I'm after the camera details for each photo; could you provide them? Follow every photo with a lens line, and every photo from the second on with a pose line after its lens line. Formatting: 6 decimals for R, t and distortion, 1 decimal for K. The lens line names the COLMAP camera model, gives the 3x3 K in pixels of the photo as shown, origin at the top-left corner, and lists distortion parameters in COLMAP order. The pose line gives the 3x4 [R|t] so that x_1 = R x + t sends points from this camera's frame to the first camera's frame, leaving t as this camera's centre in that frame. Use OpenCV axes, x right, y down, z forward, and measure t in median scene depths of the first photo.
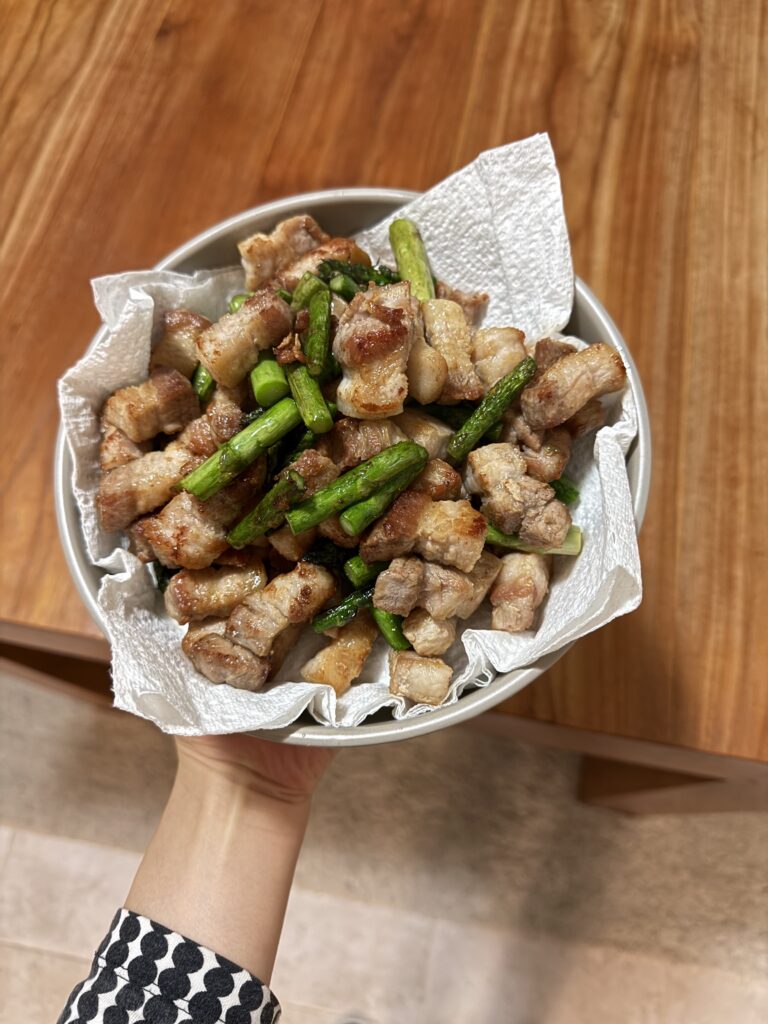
lens RADIAL K [[713.6, 0, 384.0], [0, 713.6, 512.0], [0, 0, 1]] dist [-0.013645, -0.001927]
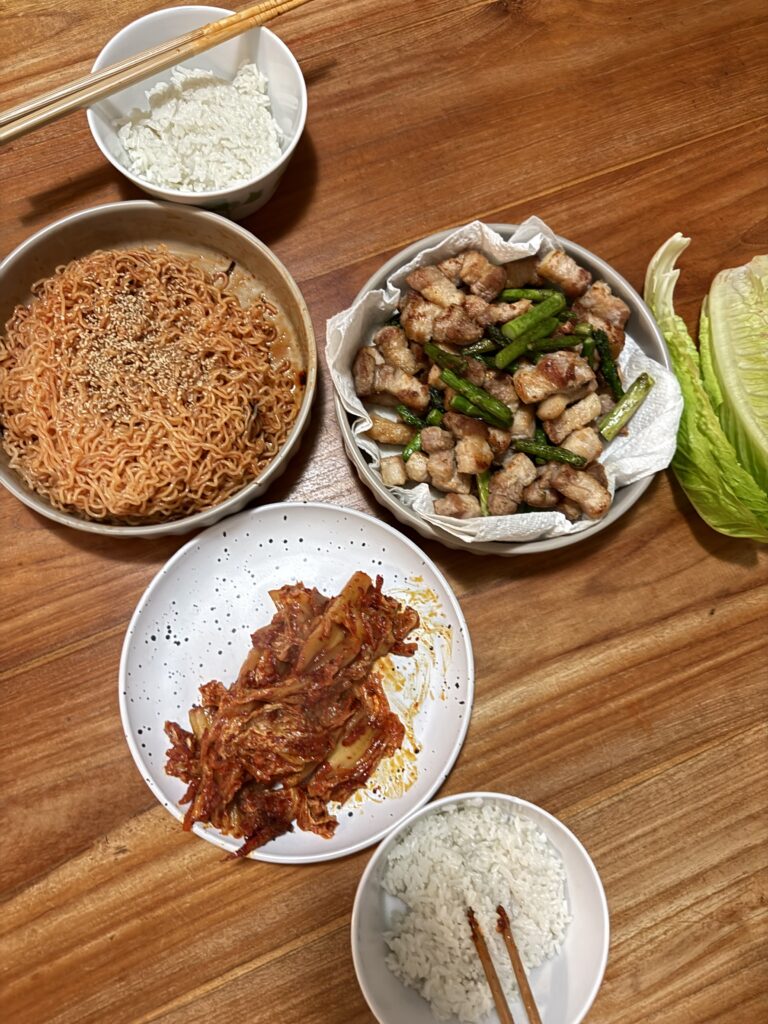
lens RADIAL K [[713.6, 0, 384.0], [0, 713.6, 512.0], [0, 0, 1]] dist [-0.013645, -0.001927]
pose [[0.352492, 0.933255, -0.069166, 0.265524], [-0.920168, 0.359110, 0.155983, 0.008793], [0.170410, 0.008662, 0.985335, -0.791031]]
